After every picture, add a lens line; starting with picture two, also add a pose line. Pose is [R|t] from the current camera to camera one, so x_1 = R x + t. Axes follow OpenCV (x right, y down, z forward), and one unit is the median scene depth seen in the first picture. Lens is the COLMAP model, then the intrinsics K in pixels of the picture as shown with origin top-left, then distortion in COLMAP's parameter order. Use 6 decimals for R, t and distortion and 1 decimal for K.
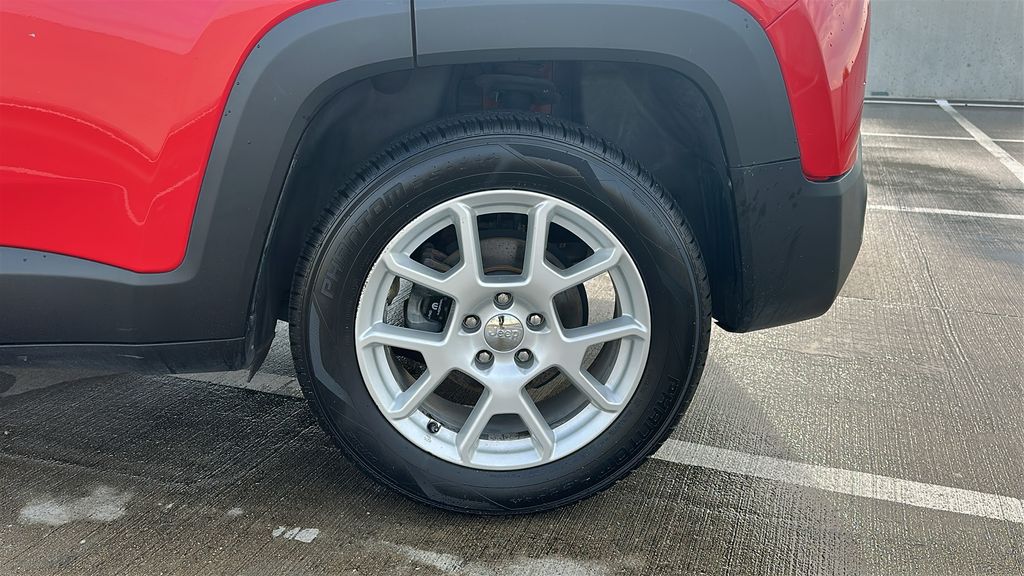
lens RADIAL K [[900.5, 0, 500.1], [0, 900.5, 289.7], [0, 0, 1]] dist [0.115299, -0.150747]
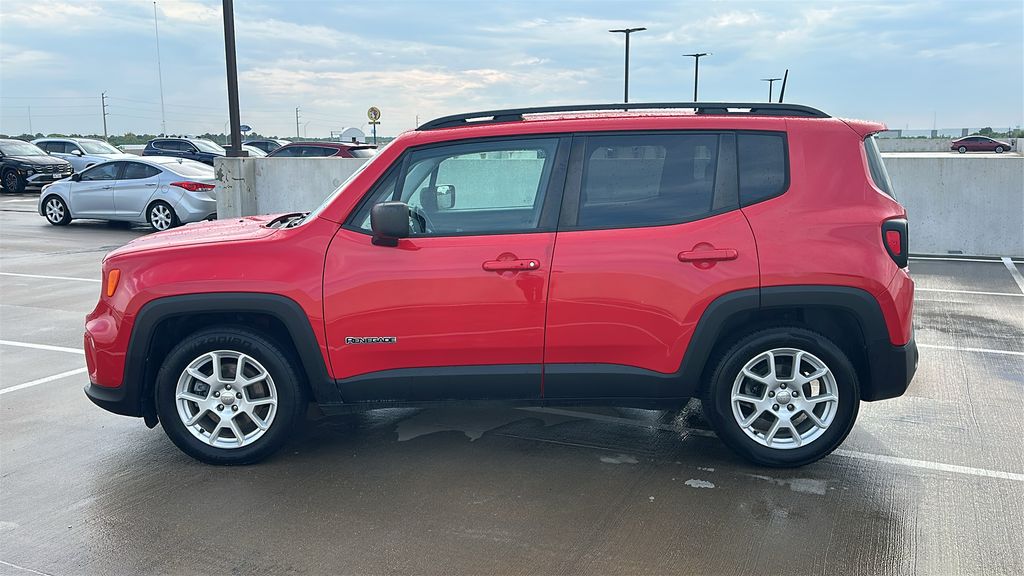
lens RADIAL K [[900.5, 0, 500.1], [0, 900.5, 289.7], [0, 0, 1]] dist [0.115299, -0.150747]
pose [[0.995864, 0.002332, -0.090824, -0.603537], [-0.014542, 0.990873, -0.134011, 0.103878], [0.089682, 0.134778, 0.986809, -1.879538]]
